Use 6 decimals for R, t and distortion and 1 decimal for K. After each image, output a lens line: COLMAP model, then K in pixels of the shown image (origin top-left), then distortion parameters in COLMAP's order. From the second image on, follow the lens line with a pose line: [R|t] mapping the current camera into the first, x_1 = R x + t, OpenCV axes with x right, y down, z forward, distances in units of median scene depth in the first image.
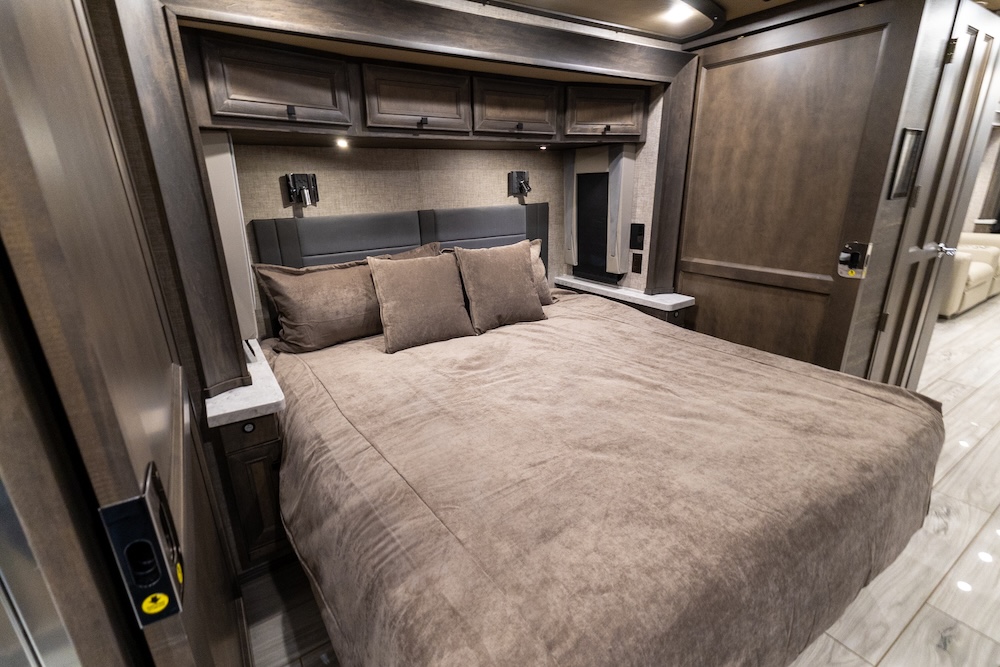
lens RADIAL K [[465.6, 0, 500.0], [0, 465.6, 333.5], [0, 0, 1]] dist [0.029469, -0.000682]
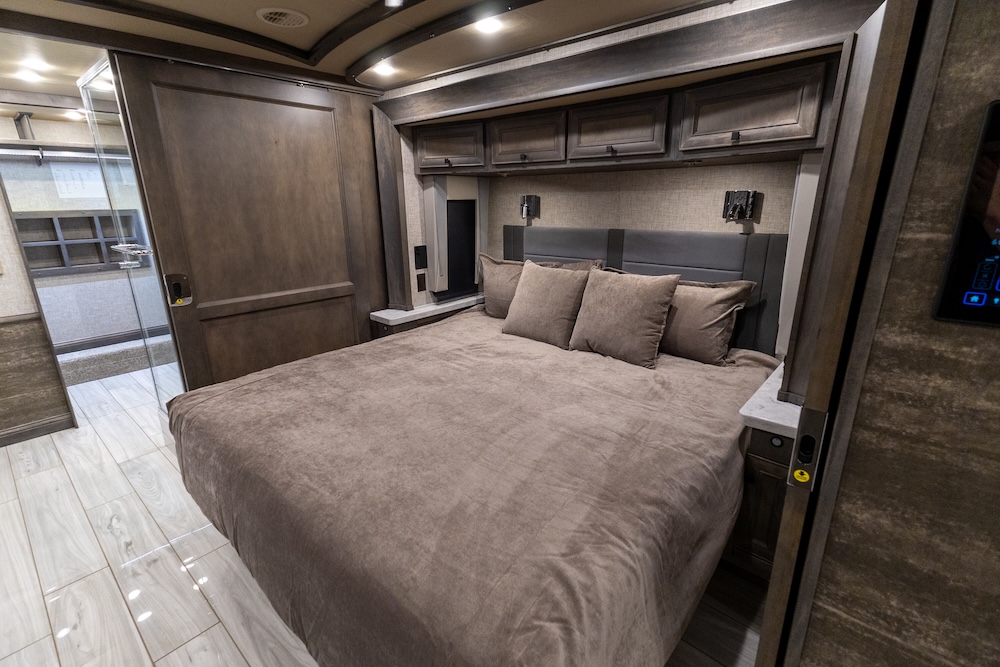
lens RADIAL K [[465.6, 0, 500.0], [0, 465.6, 333.5], [0, 0, 1]] dist [0.029469, -0.000682]
pose [[0.263237, 0.292306, -0.919382, 0.876239], [-0.296021, 0.931494, 0.211400, -0.209135], [0.918193, 0.216508, 0.331733, 0.510543]]
